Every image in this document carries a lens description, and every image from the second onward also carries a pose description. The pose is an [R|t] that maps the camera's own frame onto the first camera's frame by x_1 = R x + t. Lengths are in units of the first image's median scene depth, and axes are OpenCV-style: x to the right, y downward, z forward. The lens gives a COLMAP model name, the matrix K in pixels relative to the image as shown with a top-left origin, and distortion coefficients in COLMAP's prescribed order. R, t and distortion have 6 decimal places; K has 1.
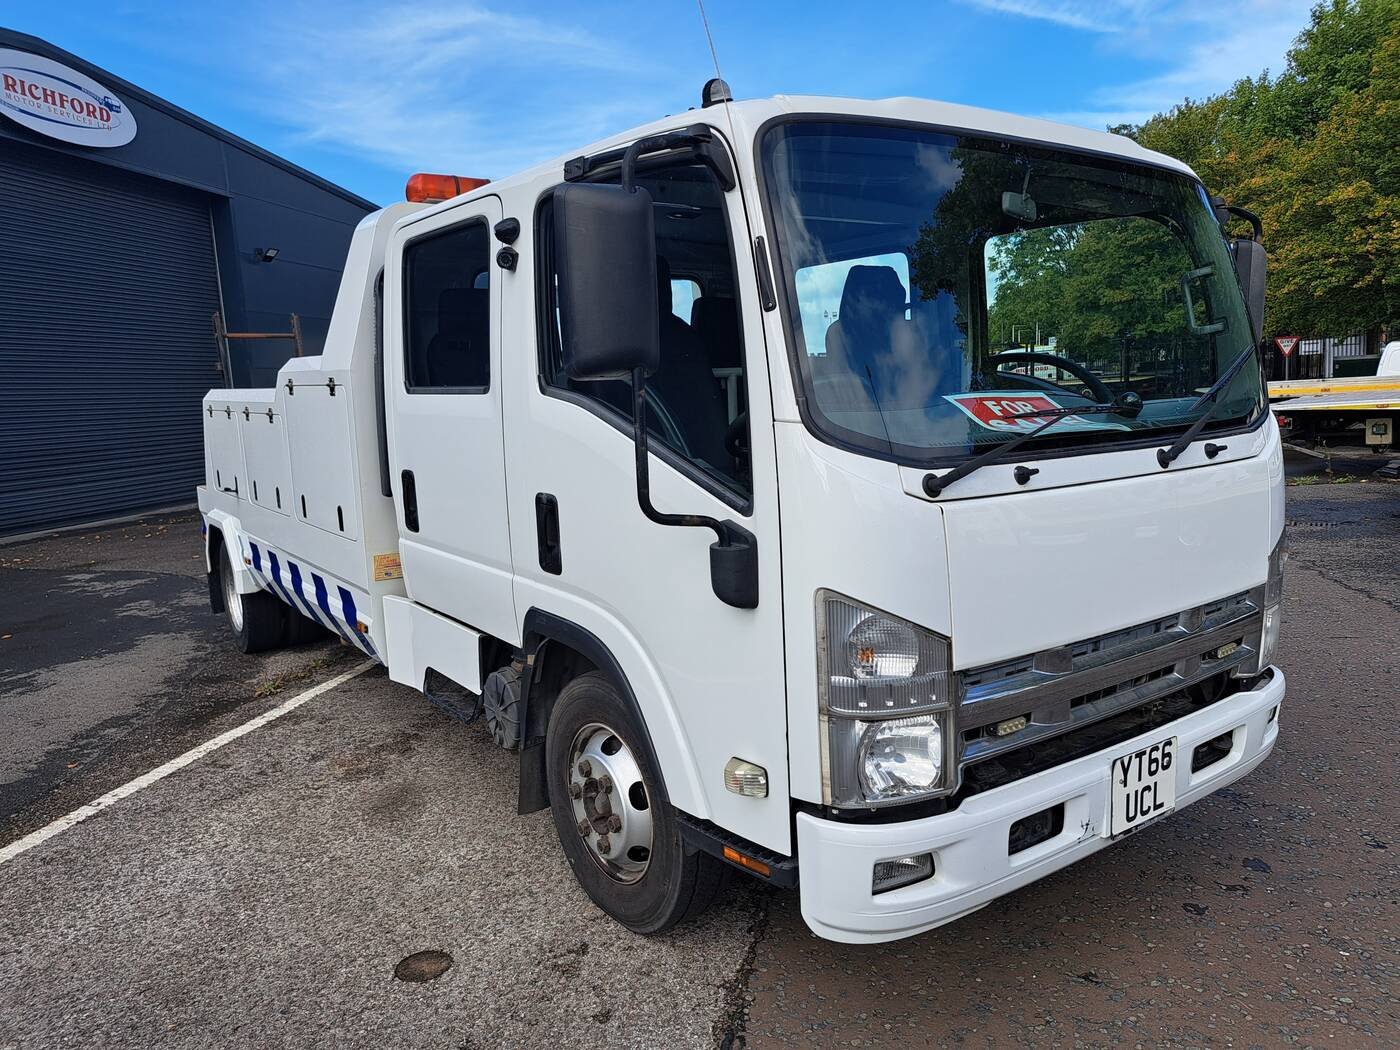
lens RADIAL K [[994.4, 0, 700.0], [0, 994.4, 525.0], [0, 0, 1]] dist [0.031906, 0.003221]
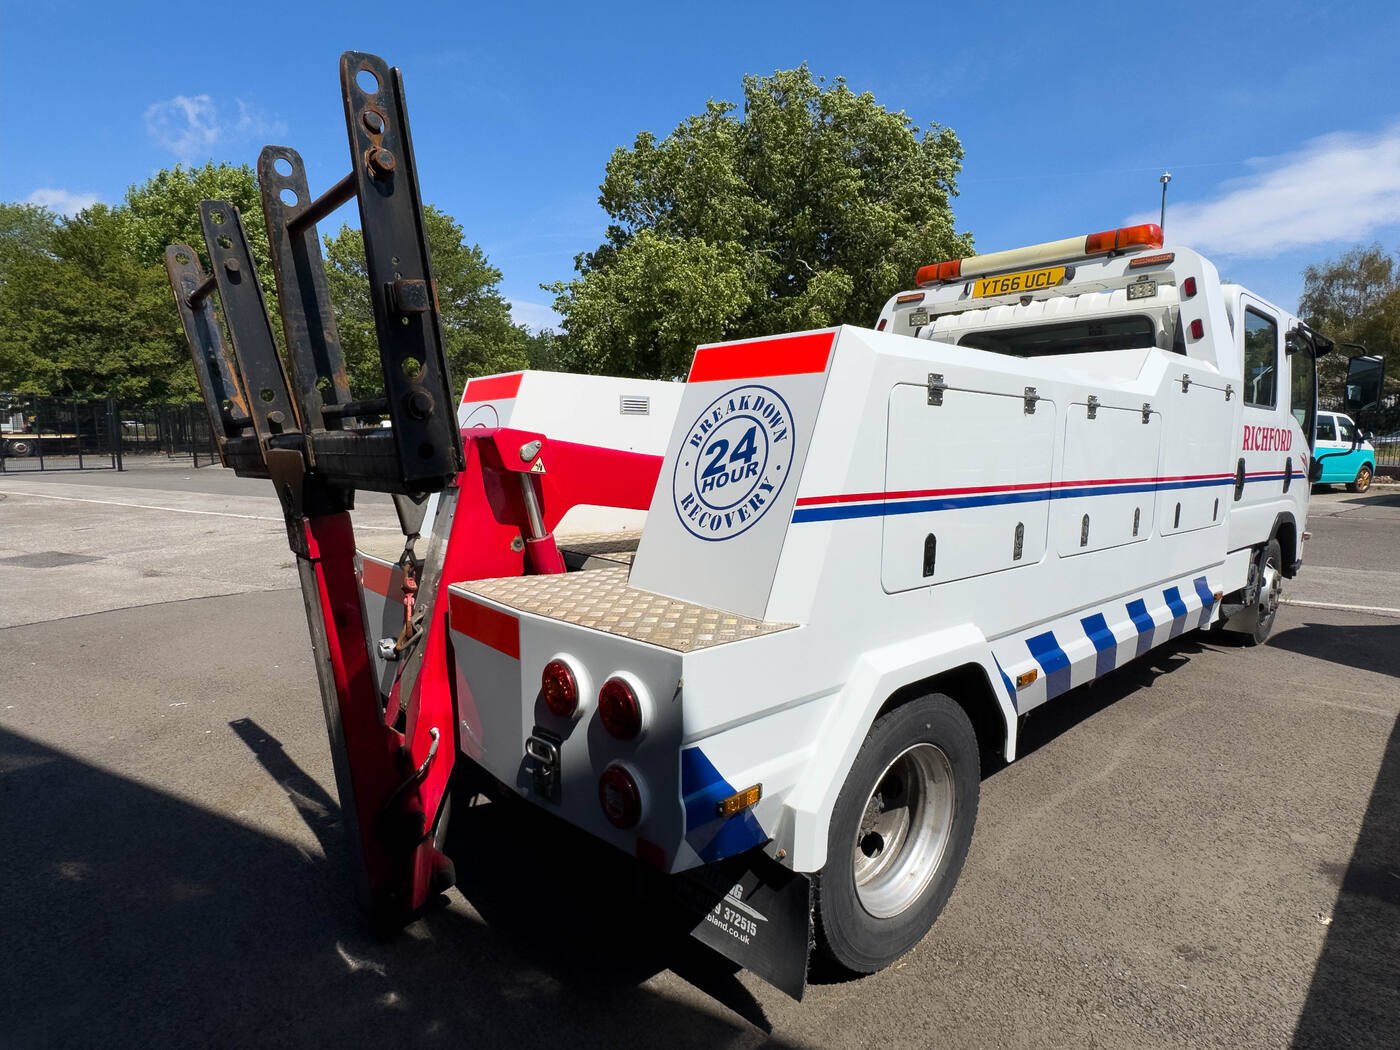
lens RADIAL K [[739.6, 0, 700.0], [0, 739.6, 525.0], [0, 0, 1]] dist [-0.000398, 0.000119]
pose [[-0.095929, -0.080461, 0.992131, -1.543902], [0.136244, 0.986285, 0.093160, -0.199157], [-0.986020, 0.144109, -0.083651, 2.241568]]
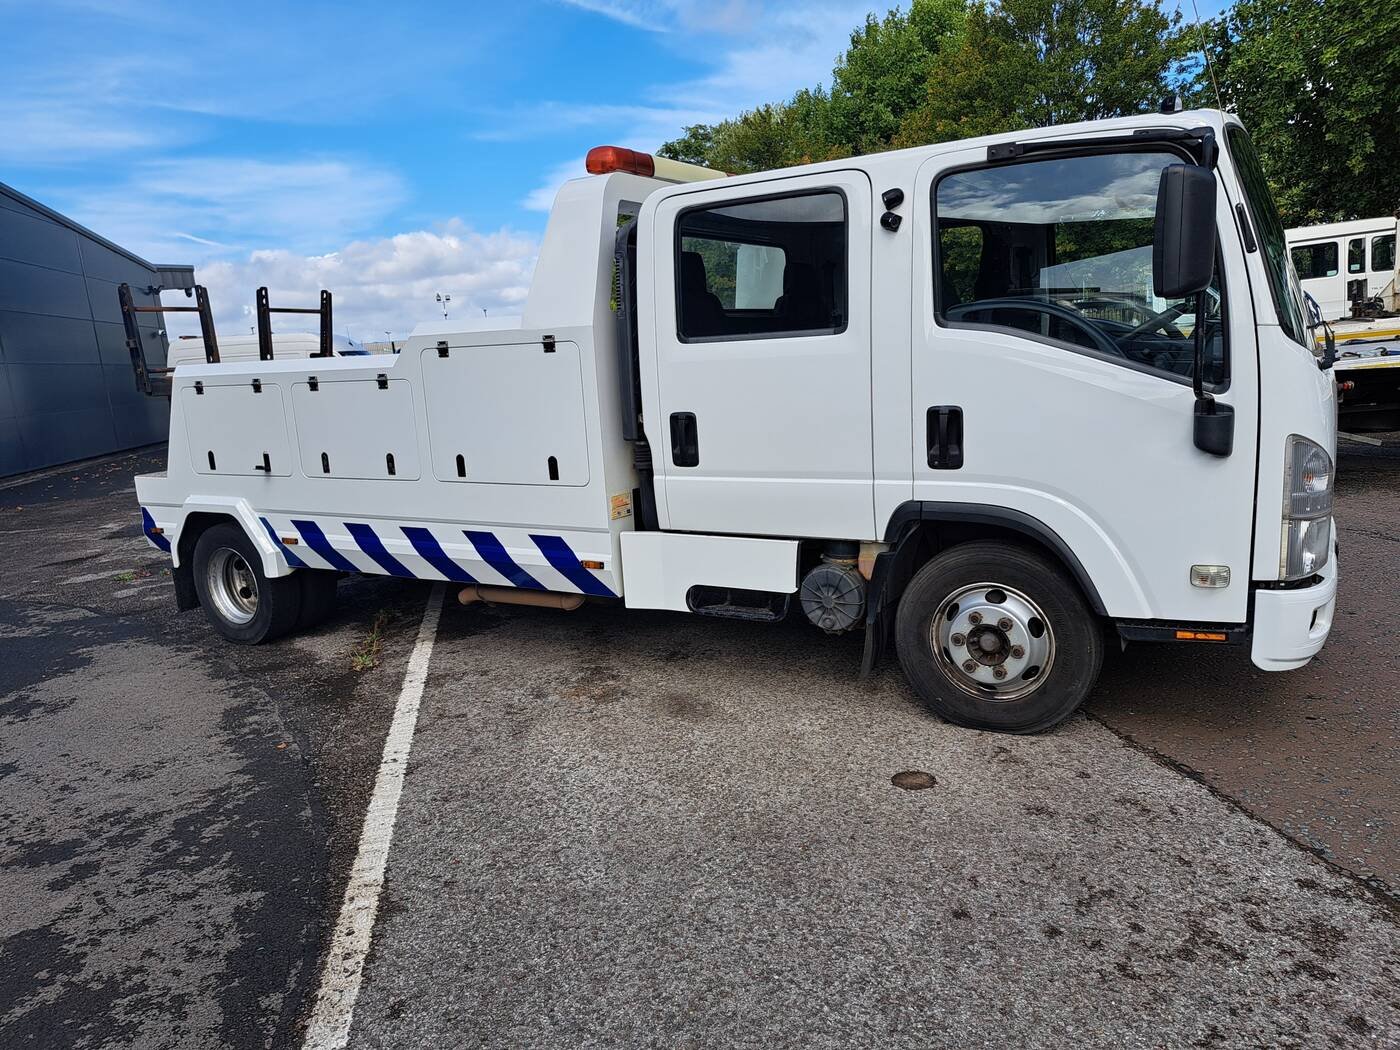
lens RADIAL K [[992.6, 0, 700.0], [0, 992.6, 525.0], [0, 0, 1]] dist [0.102058, -0.105285]
pose [[0.919365, -0.092380, 0.382406, -0.857790], [0.087286, 0.995710, 0.030690, 0.048683], [-0.383601, 0.005164, 0.923485, -0.060772]]
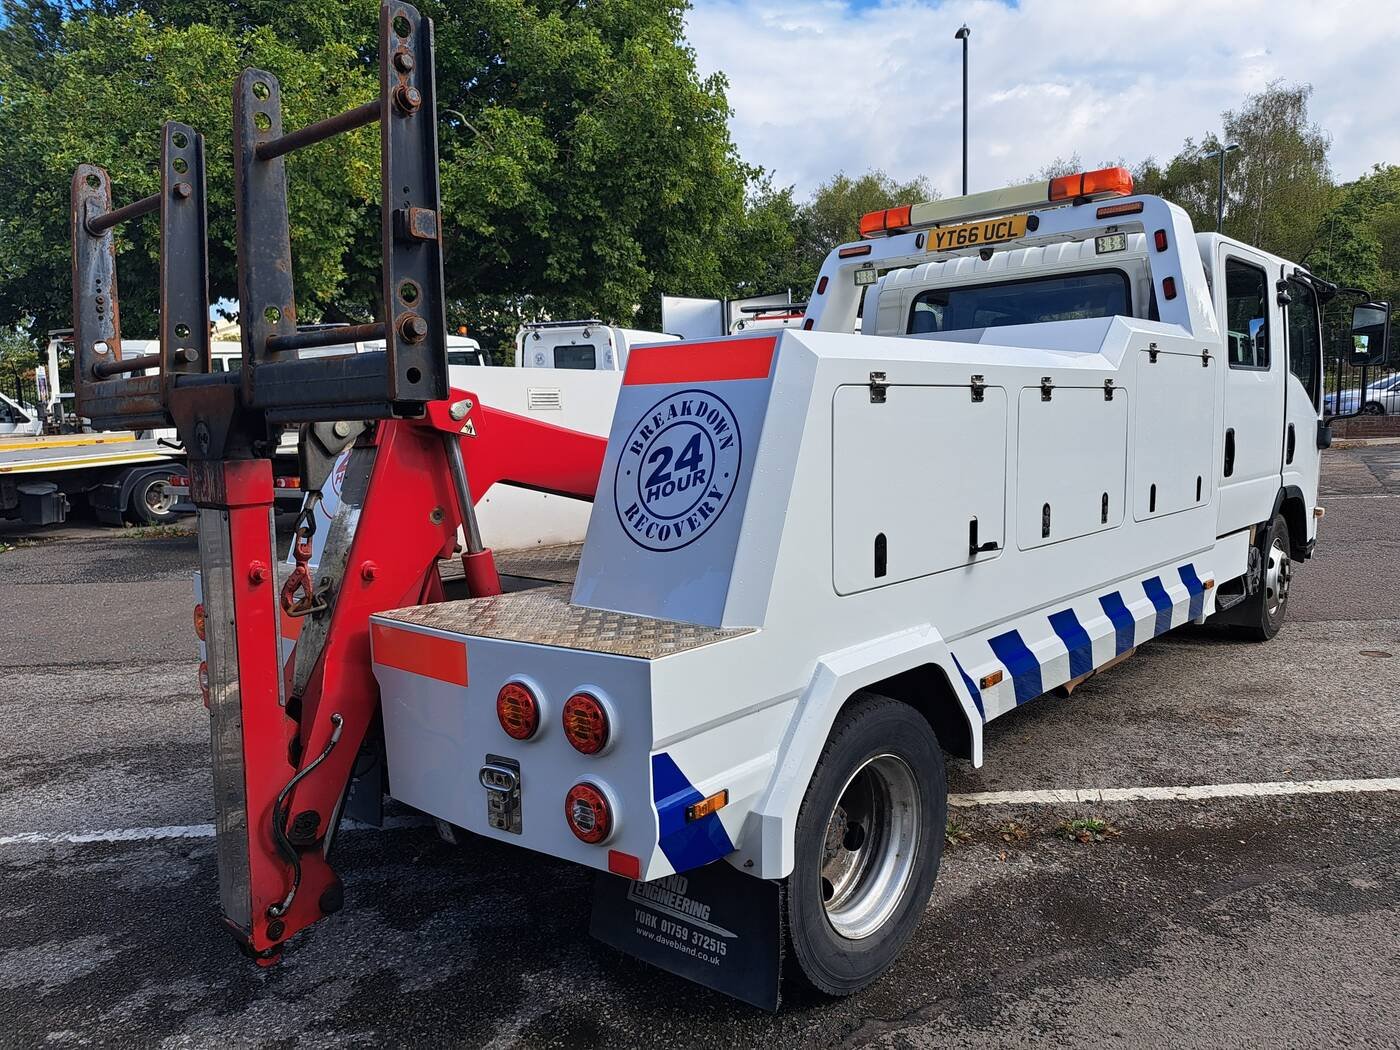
lens RADIAL K [[992.6, 0, 700.0], [0, 992.6, 525.0], [0, 0, 1]] dist [0.102058, -0.105285]
pose [[-0.203973, -0.070128, 0.976461, -1.714714], [0.173165, 0.979119, 0.106492, -0.226978], [-0.963540, 0.190811, -0.187570, 2.294879]]
